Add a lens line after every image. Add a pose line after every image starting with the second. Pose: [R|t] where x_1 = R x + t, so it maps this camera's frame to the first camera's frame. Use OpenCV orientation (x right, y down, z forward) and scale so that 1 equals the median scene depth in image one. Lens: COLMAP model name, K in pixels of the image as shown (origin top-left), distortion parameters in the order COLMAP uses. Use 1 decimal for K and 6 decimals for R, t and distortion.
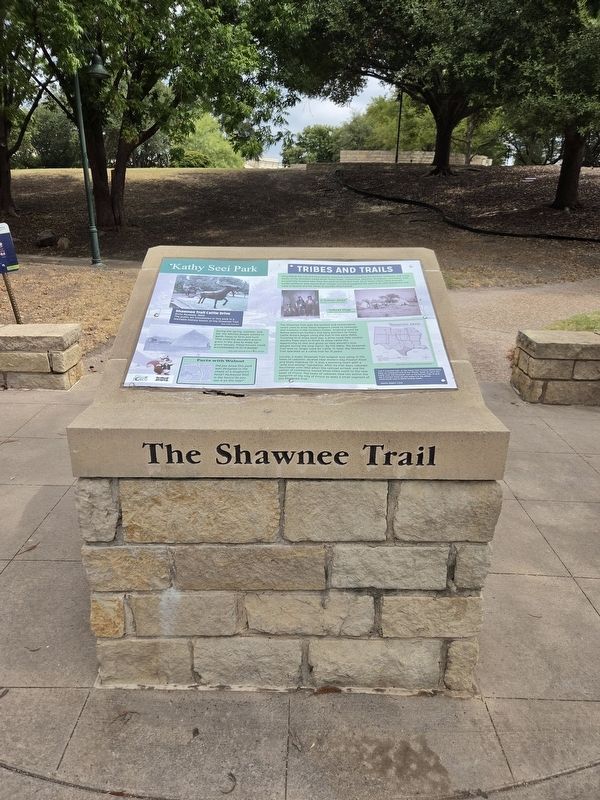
lens RADIAL K [[536.7, 0, 300.0], [0, 536.7, 400.0], [0, 0, 1]] dist [0.062122, -0.000053]
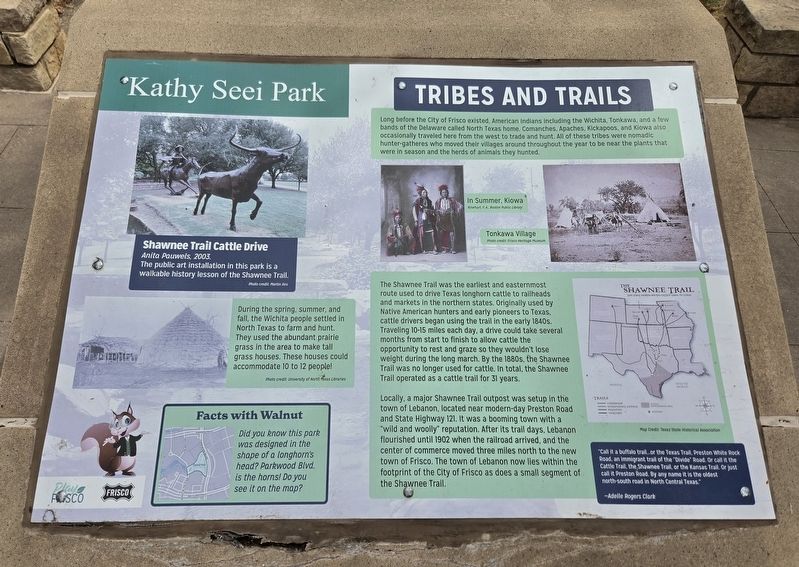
lens RADIAL K [[595.6, 0, 384.2], [0, 595.6, 282.2], [0, 0, 1]] dist [0.068572, -0.067594]
pose [[0.999880, 0.010002, 0.011791, -0.038071], [-0.014240, 0.892824, 0.450181, -0.357678], [-0.006024, -0.450295, 0.892860, 0.539019]]
